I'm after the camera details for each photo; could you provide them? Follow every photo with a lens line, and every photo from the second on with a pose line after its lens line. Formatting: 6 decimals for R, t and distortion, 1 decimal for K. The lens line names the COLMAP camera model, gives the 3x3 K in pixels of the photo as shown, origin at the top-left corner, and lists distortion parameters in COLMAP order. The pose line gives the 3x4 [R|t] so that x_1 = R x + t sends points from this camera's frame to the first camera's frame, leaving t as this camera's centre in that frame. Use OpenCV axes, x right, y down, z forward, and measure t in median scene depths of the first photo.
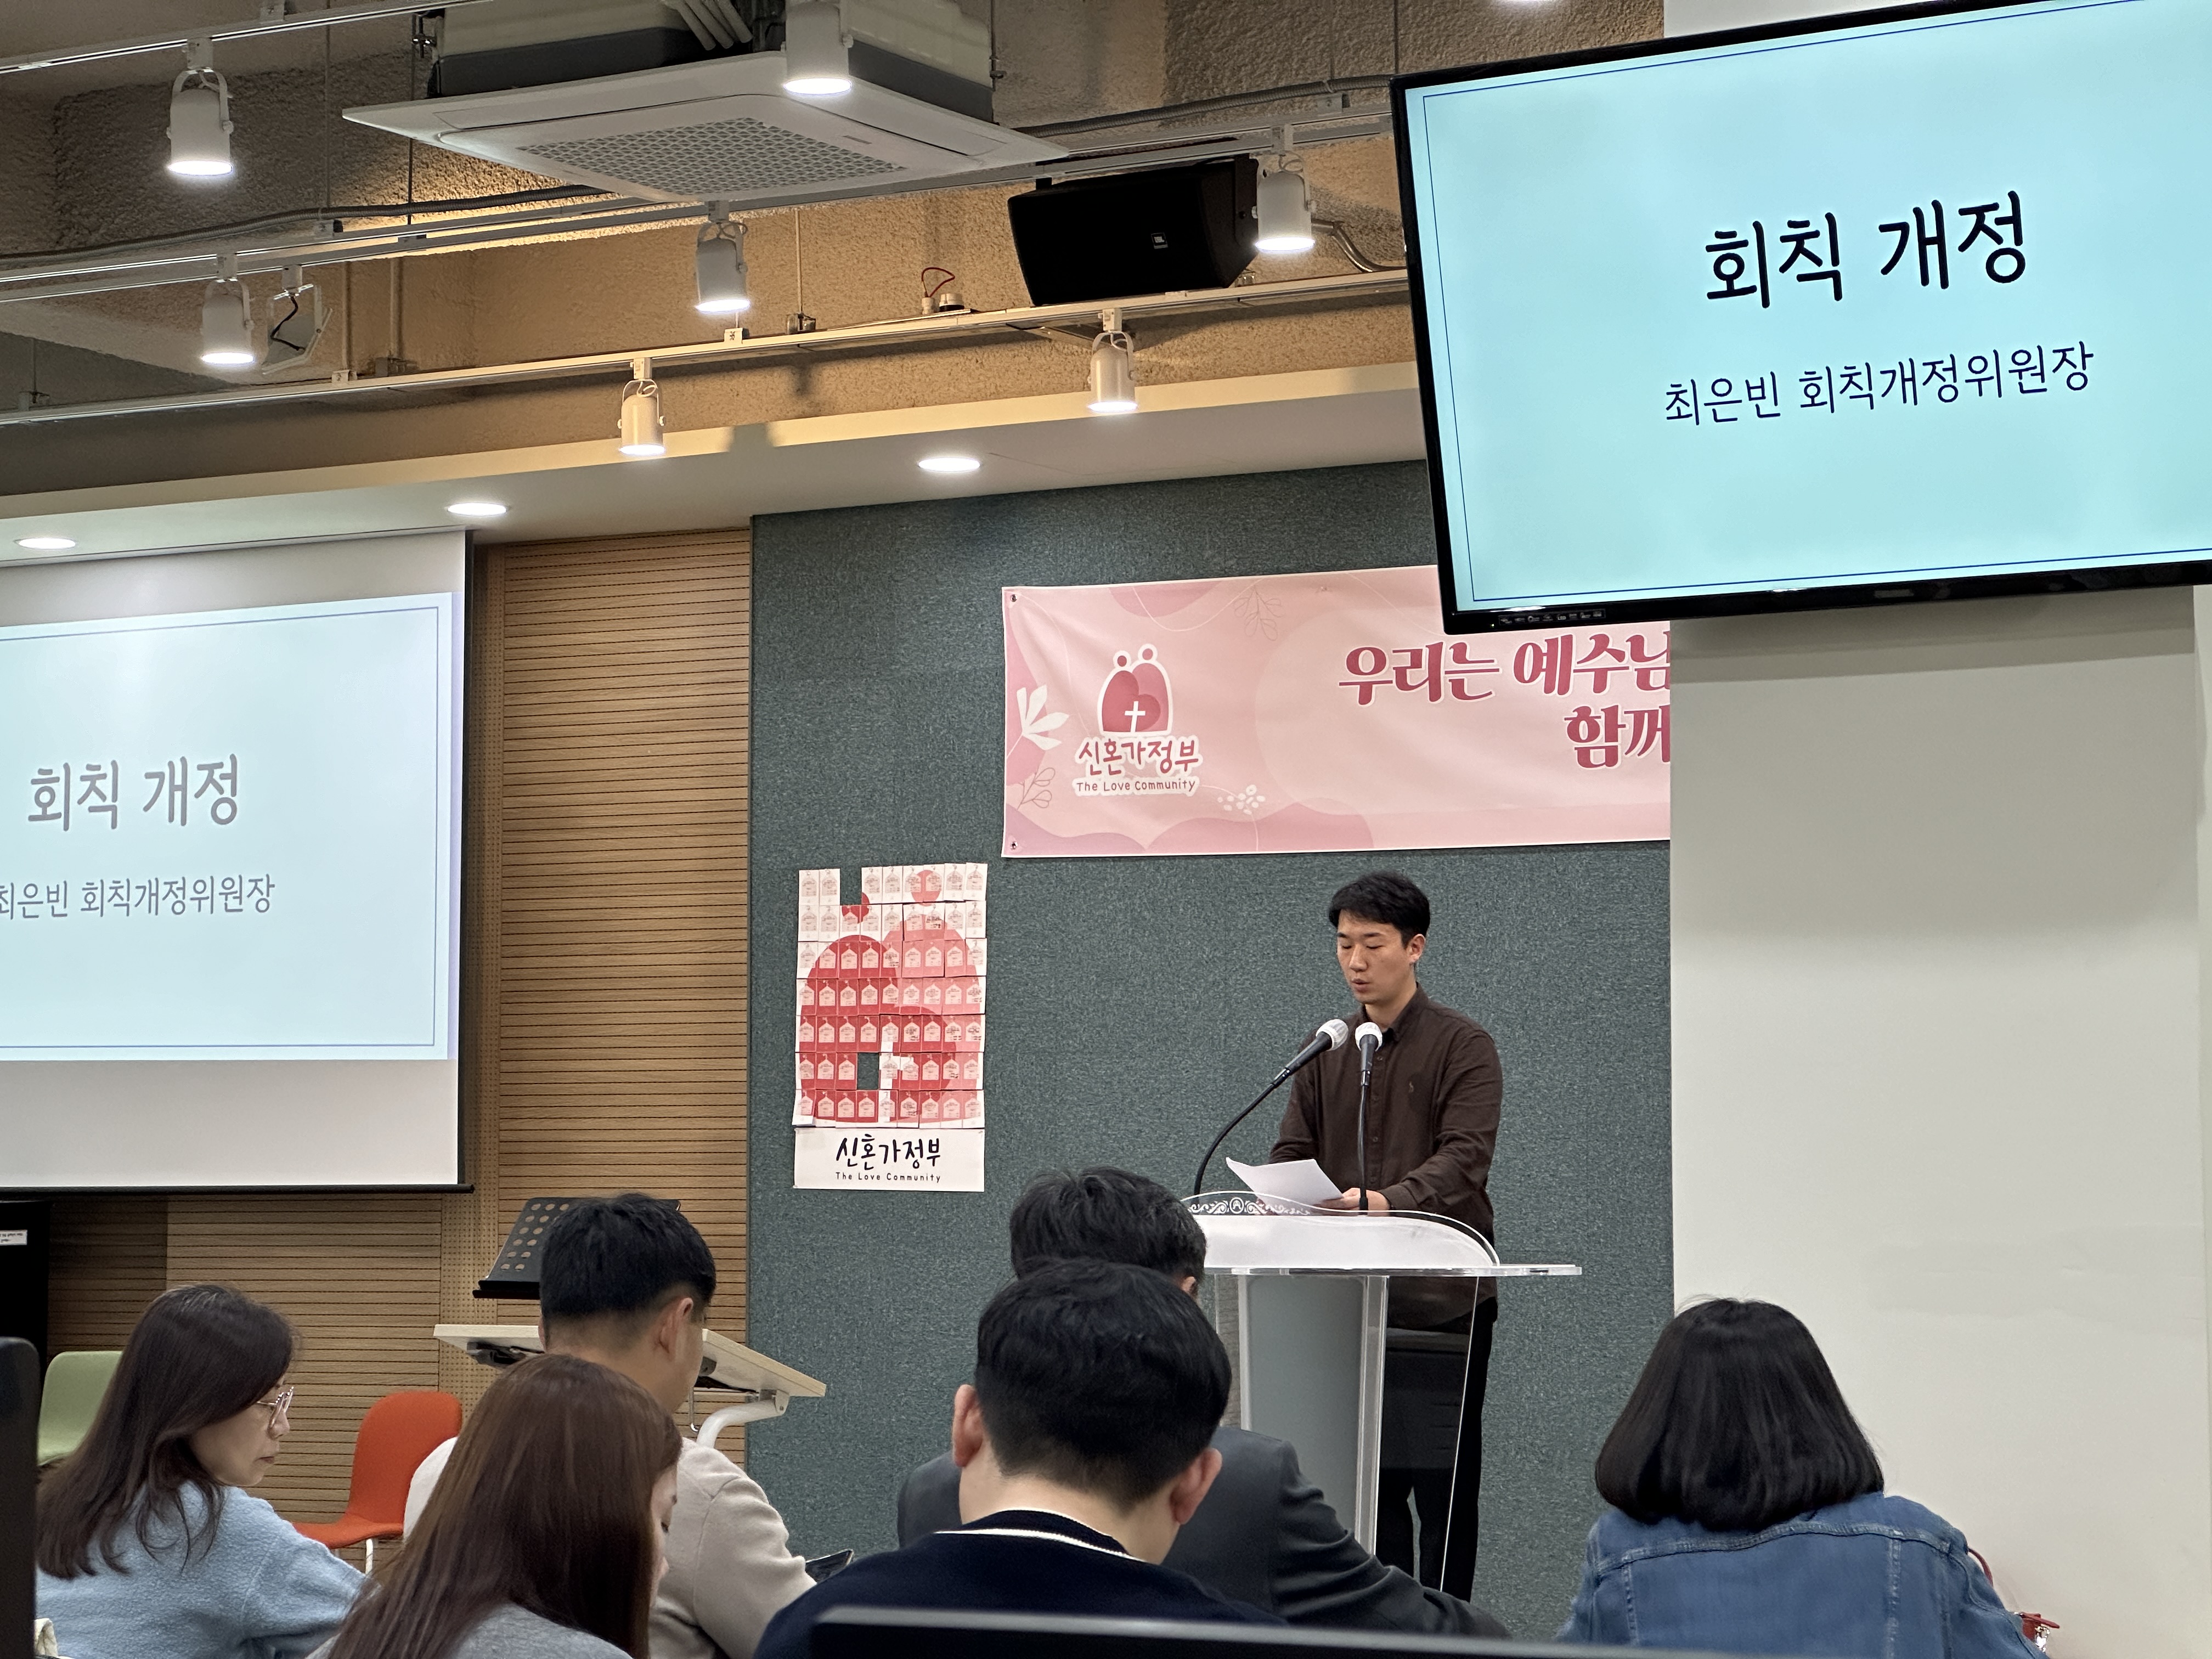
lens RADIAL K [[4914.6, 0, 1104.7], [0, 4914.6, 825.2], [0, 0, 1]] dist [0.255761, 0.000000]
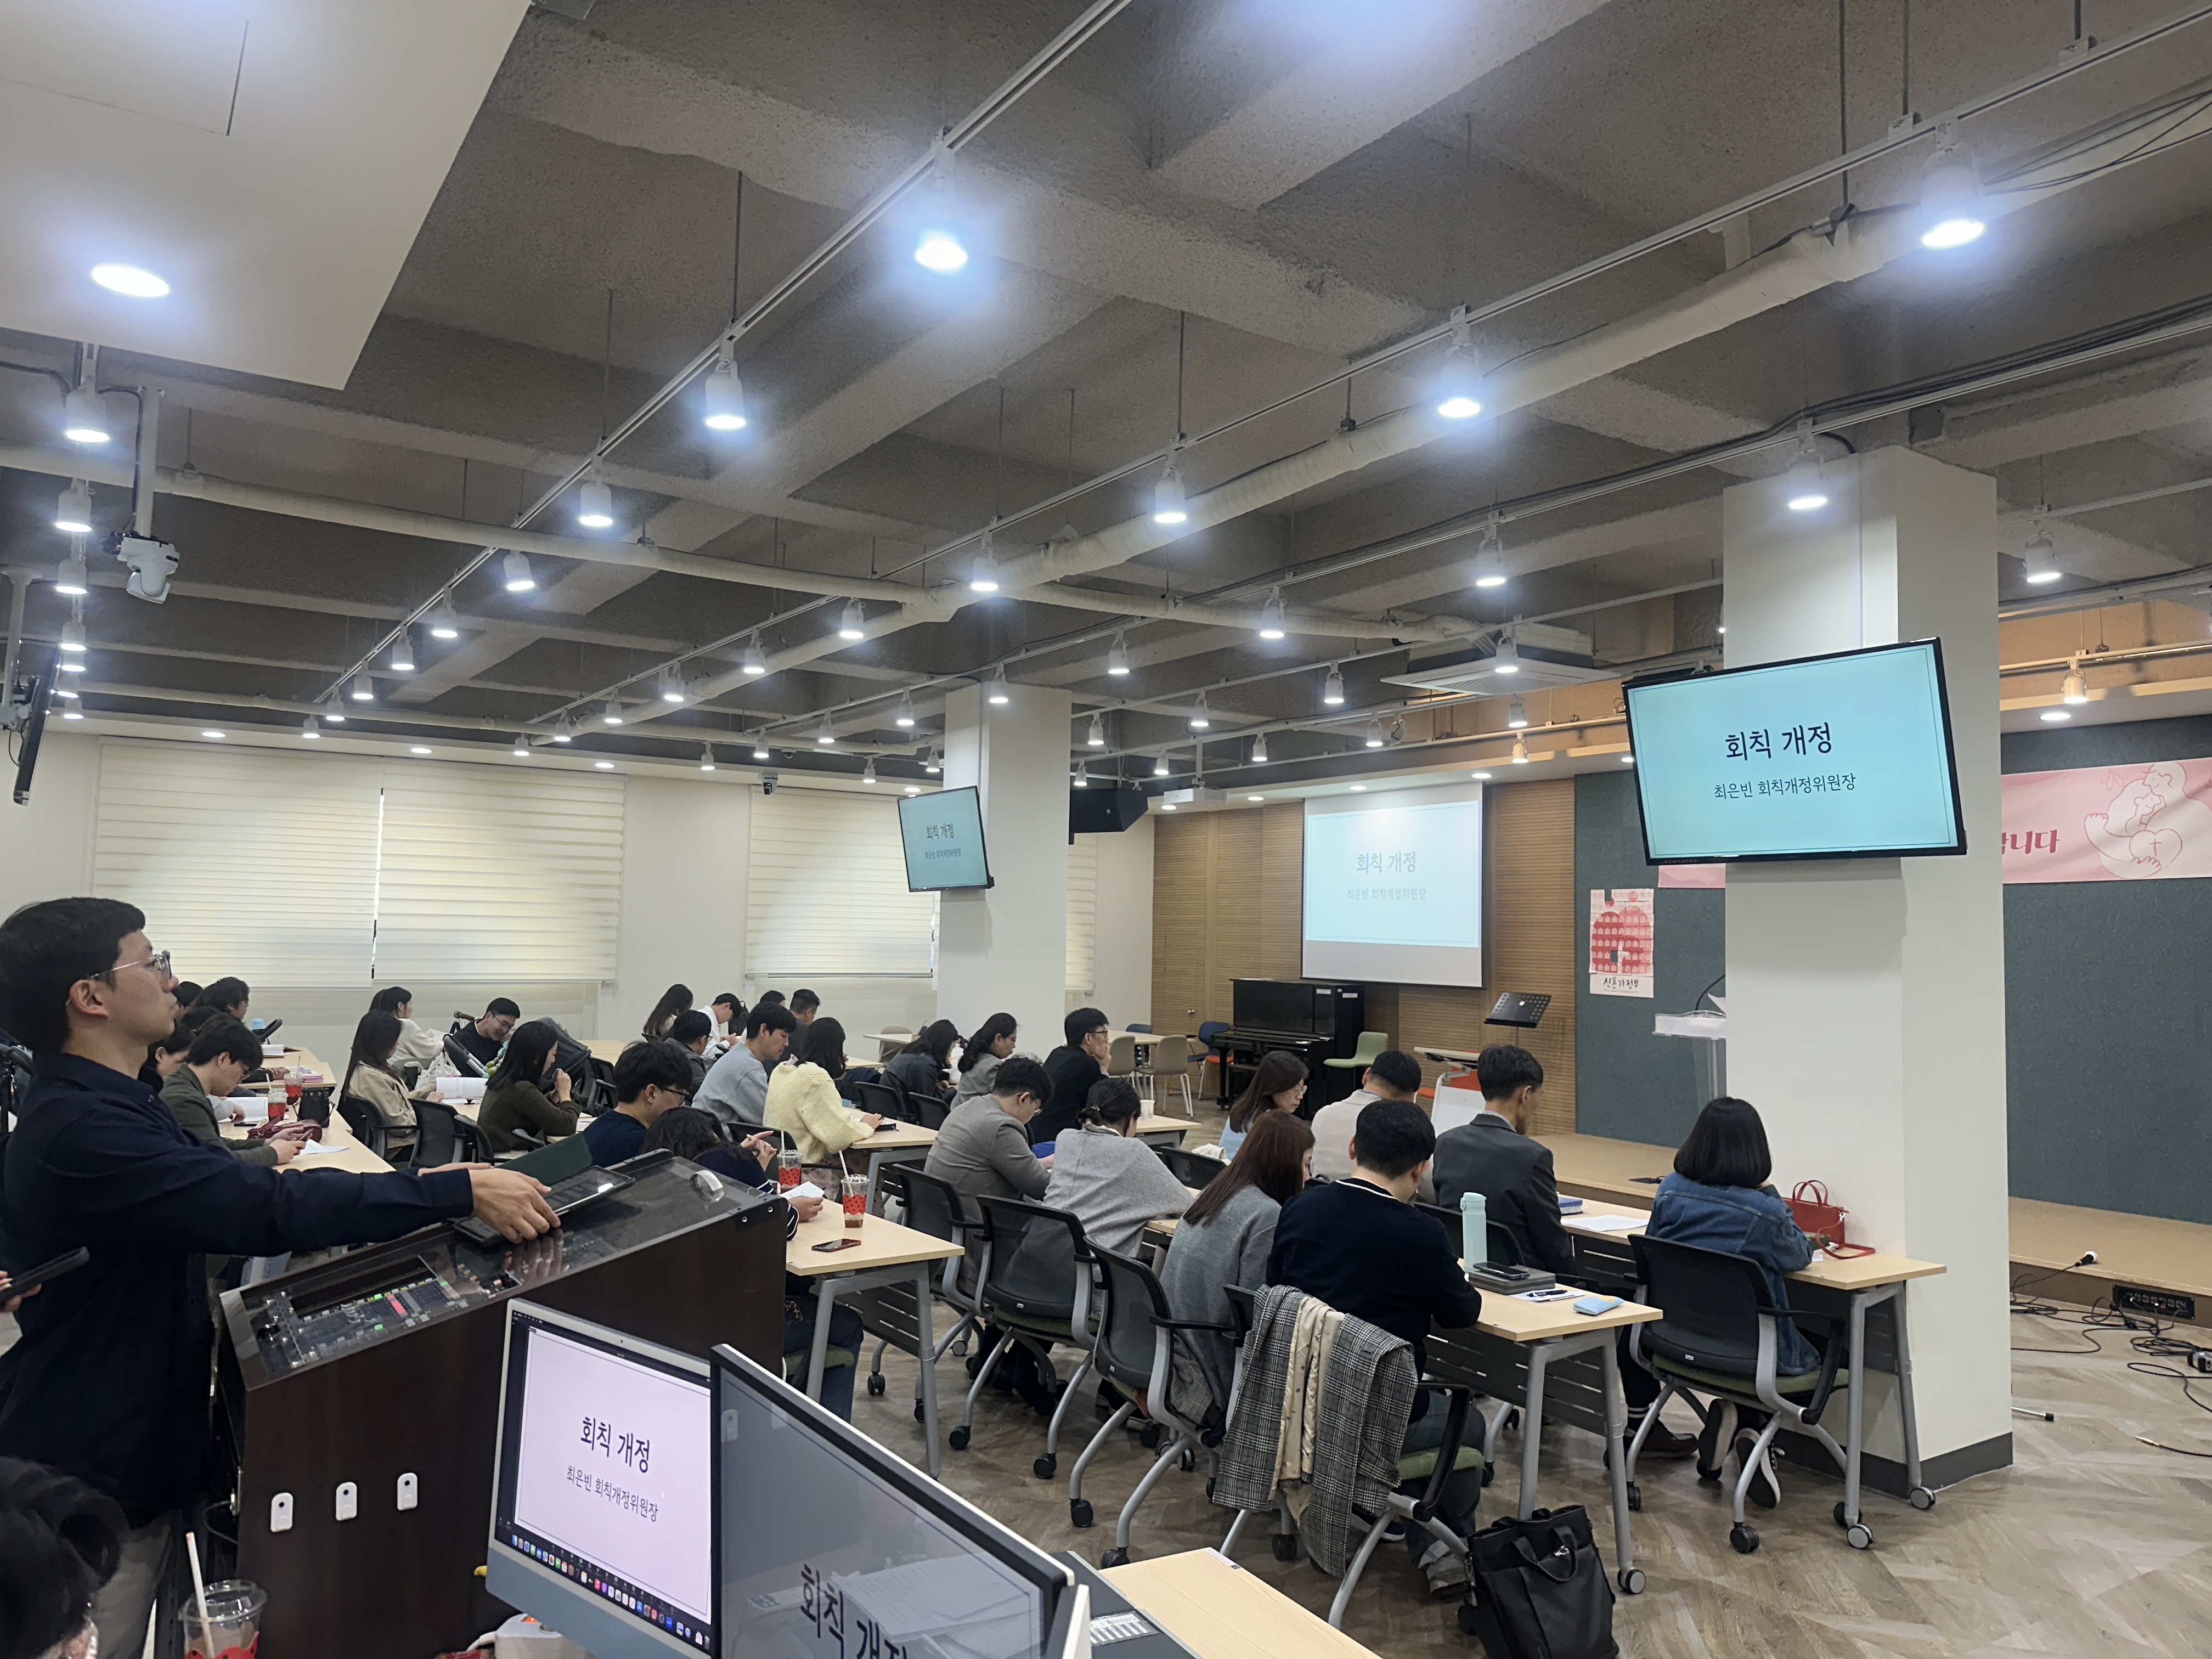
lens RADIAL K [[1561.8, 0, 1106.2], [0, 1561.8, 835.2], [0, 0, 1]] dist [-0.005199, -0.001120]
pose [[0.894277, -0.003424, -0.447500, 0.104053], [0.007470, 0.999946, 0.007275, -0.034409], [0.447451, -0.009849, 0.894254, -0.005225]]
